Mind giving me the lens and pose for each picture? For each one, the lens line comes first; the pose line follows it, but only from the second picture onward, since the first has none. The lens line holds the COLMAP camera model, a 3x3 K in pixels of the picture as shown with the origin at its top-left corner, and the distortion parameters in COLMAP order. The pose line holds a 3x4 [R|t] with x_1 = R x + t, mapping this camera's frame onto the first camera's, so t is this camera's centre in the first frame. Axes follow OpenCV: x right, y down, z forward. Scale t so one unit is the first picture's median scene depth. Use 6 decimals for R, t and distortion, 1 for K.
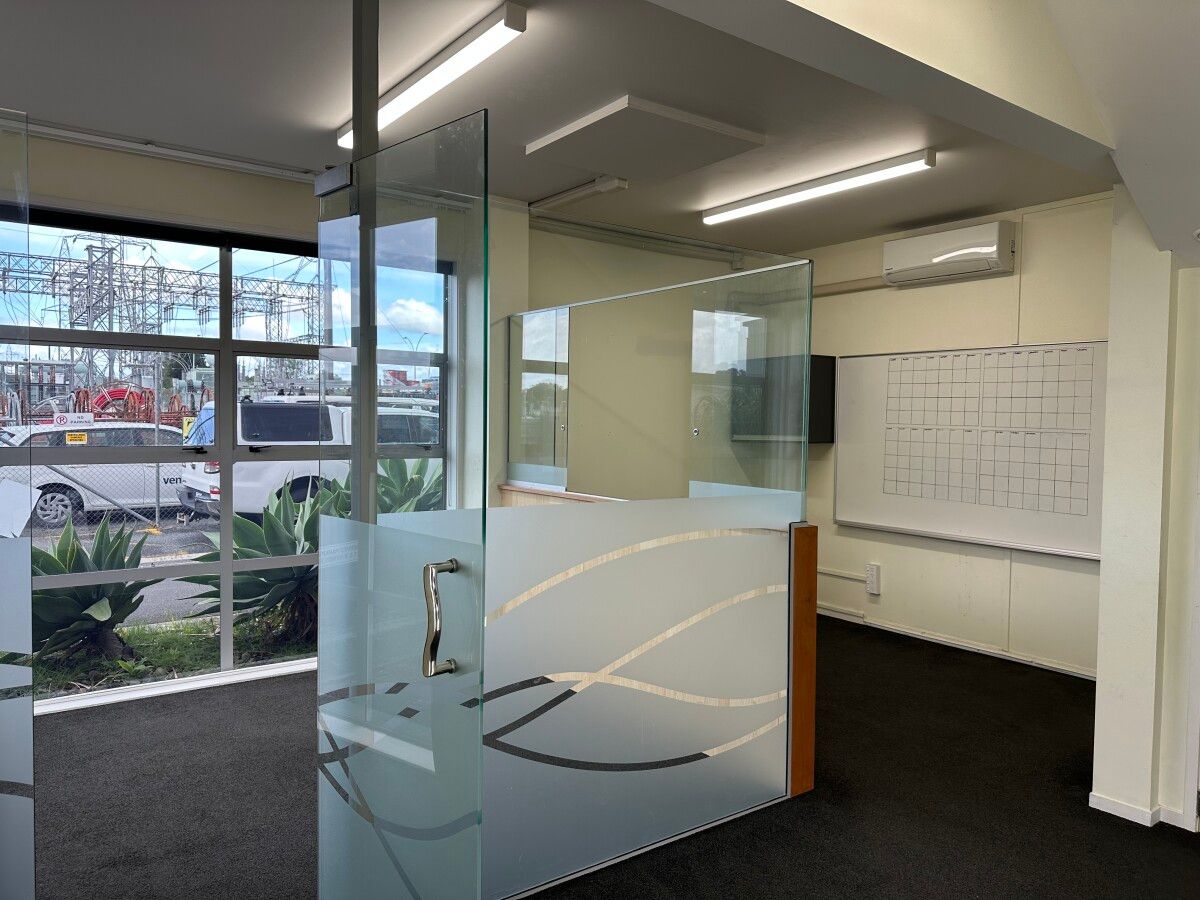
lens RADIAL K [[839.4, 0, 599.1], [0, 839.4, 442.7], [0, 0, 1]] dist [0.000674, 0.000345]
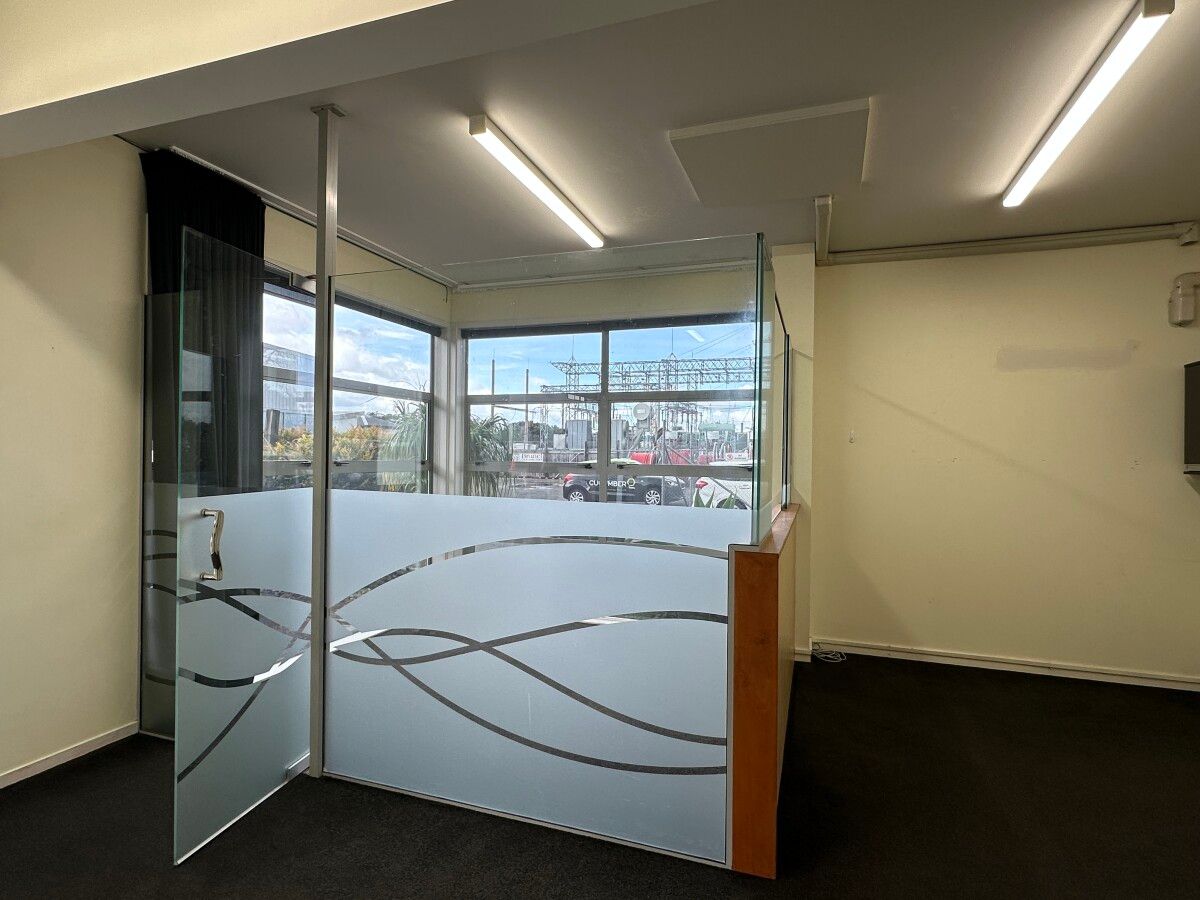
lens RADIAL K [[637.5, 0, 600.0], [0, 637.5, 450.0], [0, 0, 1]] dist [-0.000462, -0.000112]
pose [[0.559011, -0.012255, -0.829070, 0.494014], [-0.024105, 0.999228, -0.031023, 0.015044], [0.828810, 0.037327, 0.558284, 0.364829]]
